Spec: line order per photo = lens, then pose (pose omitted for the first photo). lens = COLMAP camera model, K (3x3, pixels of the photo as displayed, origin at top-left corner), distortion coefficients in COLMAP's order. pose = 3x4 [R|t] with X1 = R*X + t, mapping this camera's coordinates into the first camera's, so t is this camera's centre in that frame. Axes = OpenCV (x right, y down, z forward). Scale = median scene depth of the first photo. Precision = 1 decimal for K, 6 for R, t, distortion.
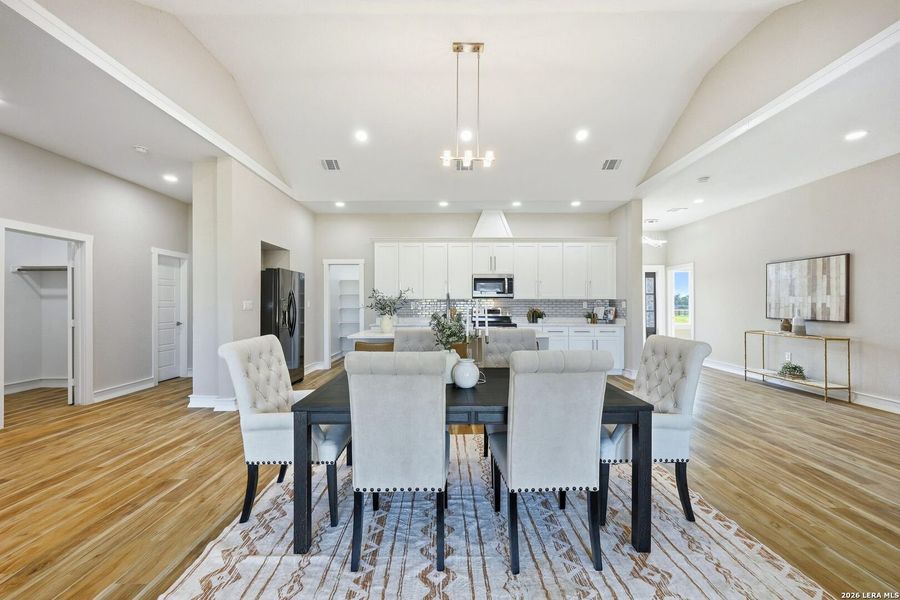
lens RADIAL K [[362.7, 0, 447.4], [0, 362.7, 301.7], [0, 0, 1]] dist [-0.000189, 0.000708]
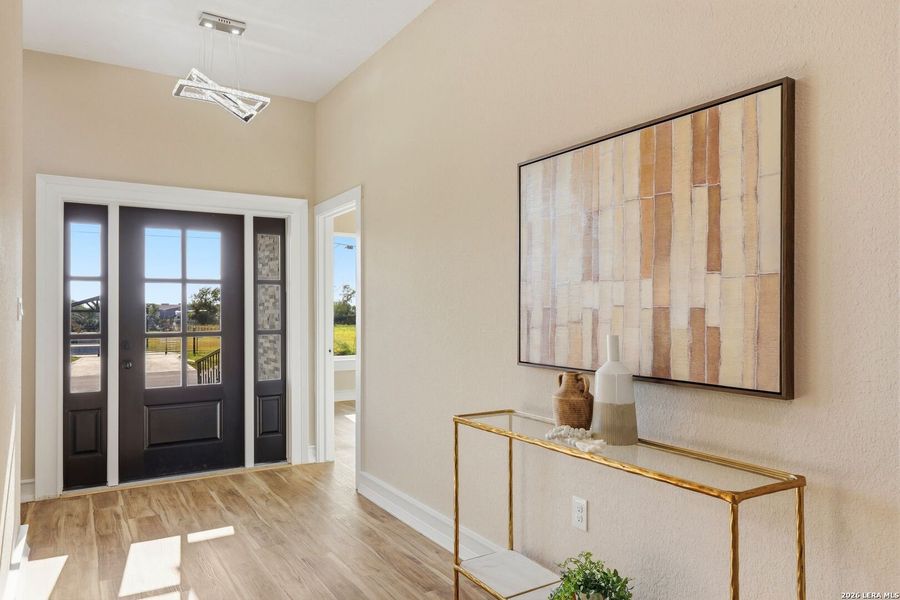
lens RADIAL K [[583.9, 0, 456.7], [0, 583.9, 304.6], [0, 0, 1]] dist [0.004409, 0.001473]
pose [[0.839688, 0.002253, 0.543065, 0.652315], [-0.001189, 0.999997, -0.002311, 0.002531], [-0.543068, 0.001295, 0.839688, 0.712064]]
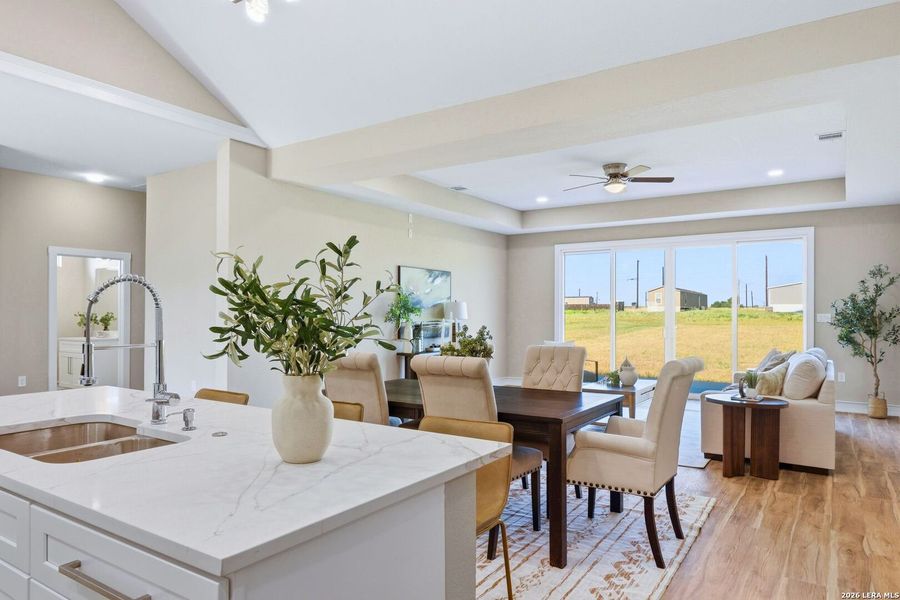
lens RADIAL K [[583.9, 0, 451.7], [0, 583.9, 309.0], [0, 0, 1]] dist [0.004409, 0.001473]
pose [[-0.839753, 0.006571, 0.542928, -0.355395], [-0.000610, 0.999915, -0.013045, 0.004820], [-0.542968, -0.011286, -0.839678, 1.046842]]
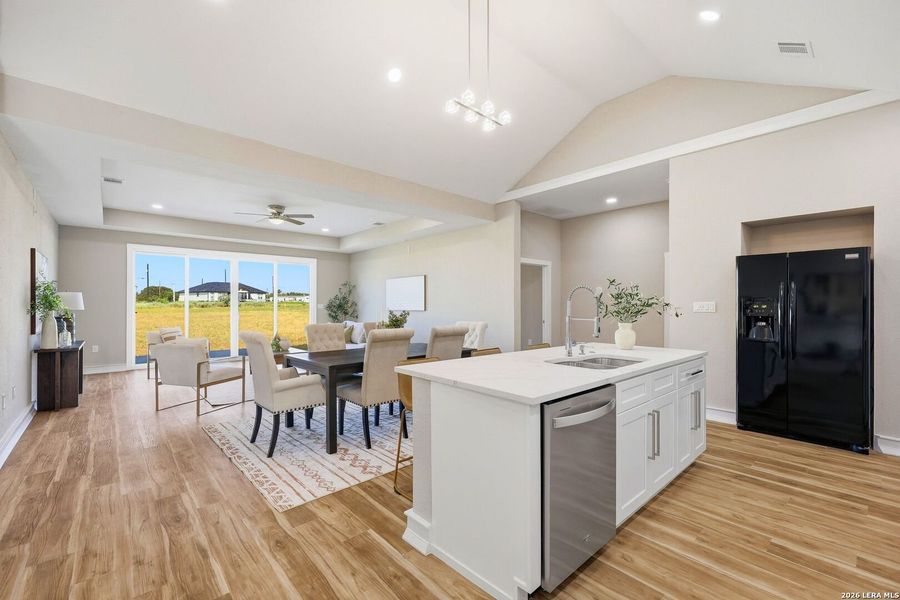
lens RADIAL K [[377.9, 0, 448.1], [0, 377.9, 304.8], [0, 0, 1]] dist [0.003671, 0.000252]
pose [[-0.738946, 0.003948, -0.673753, 0.446362], [0.005856, 0.999983, -0.000563, 0.004688], [0.673739, -0.004361, -0.738956, 1.094985]]
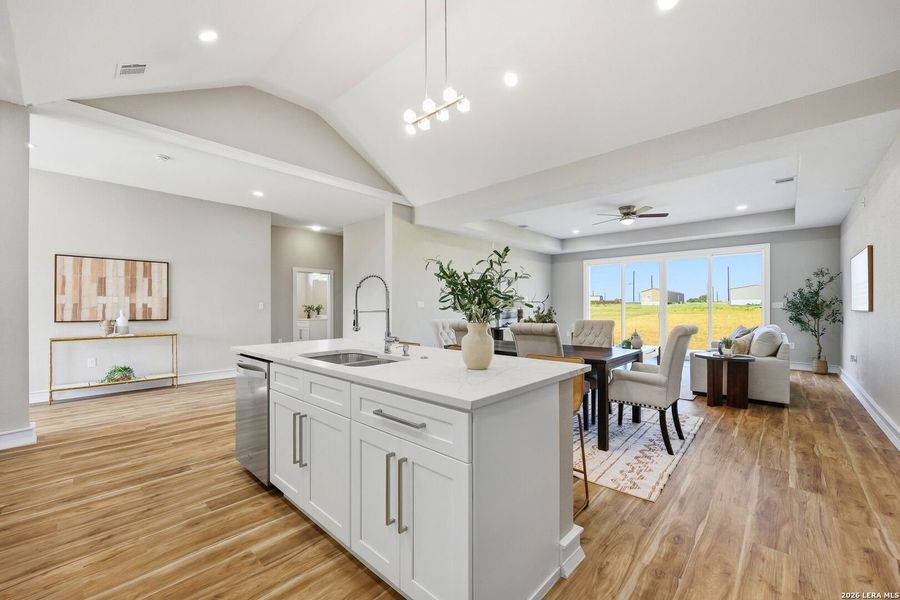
lens RADIAL K [[362.7, 0, 449.7], [0, 362.7, 305.8], [0, 0, 1]] dist [-0.000189, 0.000708]
pose [[-0.742079, 0.007950, 0.670265, -0.341561], [0.001927, 0.999951, -0.009727, 0.020615], [-0.670309, -0.005926, -0.742058, 1.105667]]
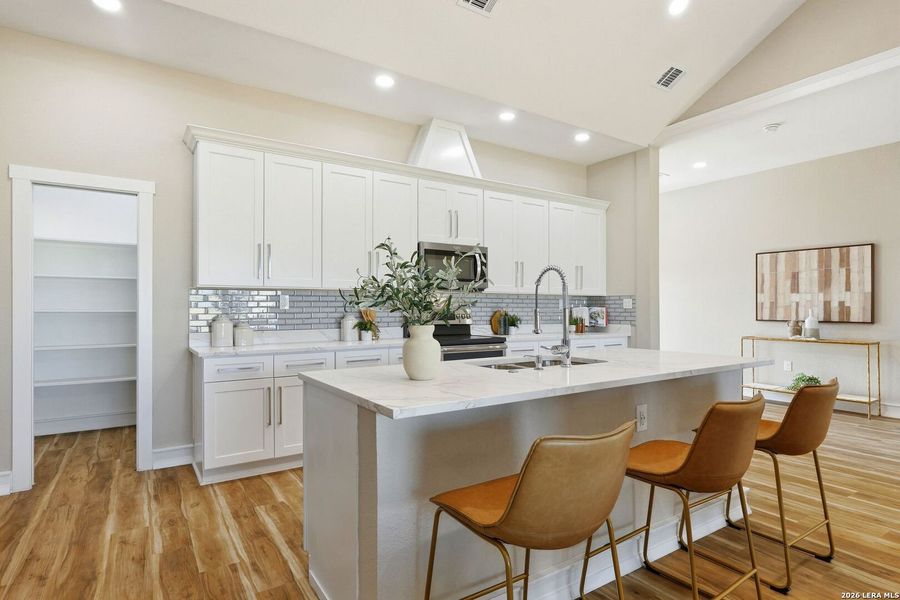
lens RADIAL K [[470.0, 0, 445.4], [0, 470.0, 302.7], [0, 0, 1]] dist [-0.005205, 0.001152]
pose [[0.838473, 0.003956, 0.544929, -0.312290], [-0.003590, 0.999992, -0.001737, 0.011473], [-0.544932, -0.000500, 0.838480, 0.542393]]
